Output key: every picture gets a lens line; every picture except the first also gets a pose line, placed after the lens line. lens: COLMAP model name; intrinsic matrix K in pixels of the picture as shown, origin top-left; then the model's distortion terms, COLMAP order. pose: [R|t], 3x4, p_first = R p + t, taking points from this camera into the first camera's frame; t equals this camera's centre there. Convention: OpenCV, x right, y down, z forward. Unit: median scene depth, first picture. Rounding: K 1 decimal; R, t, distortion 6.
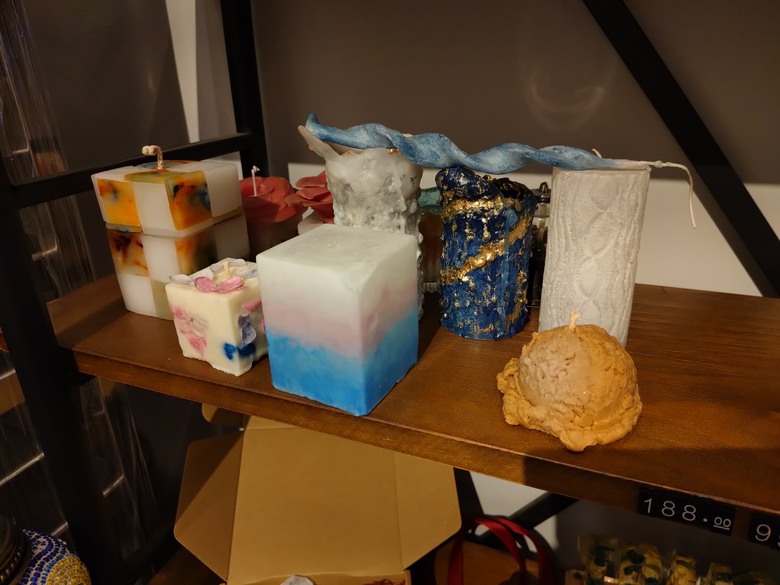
lens RADIAL K [[564.0, 0, 385.3], [0, 564.0, 287.3], [0, 0, 1]] dist [0.020845, -0.001889]
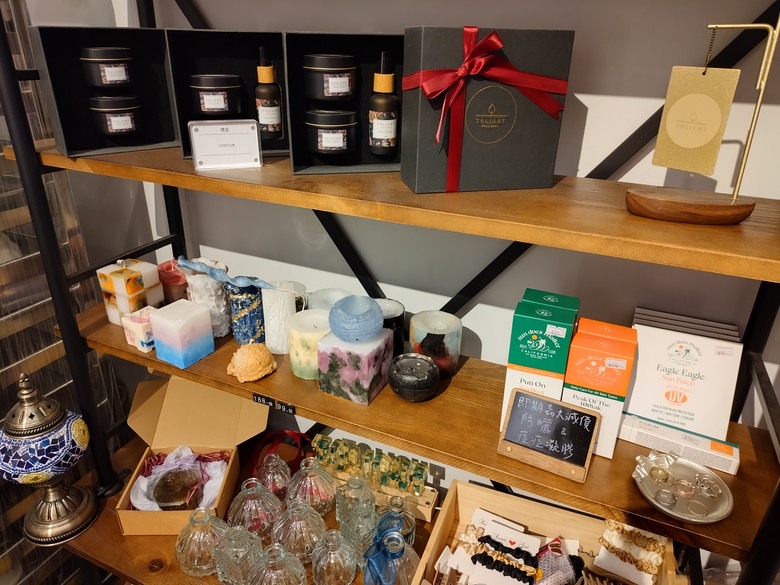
lens RADIAL K [[564.0, 0, 393.4], [0, 564.0, 286.2], [0, 0, 1]] dist [0.020845, -0.001889]
pose [[0.997984, 0.063365, 0.003683, 0.852451], [-0.063451, 0.997472, 0.032003, -0.310238], [-0.001646, -0.032172, 0.999481, -1.635239]]
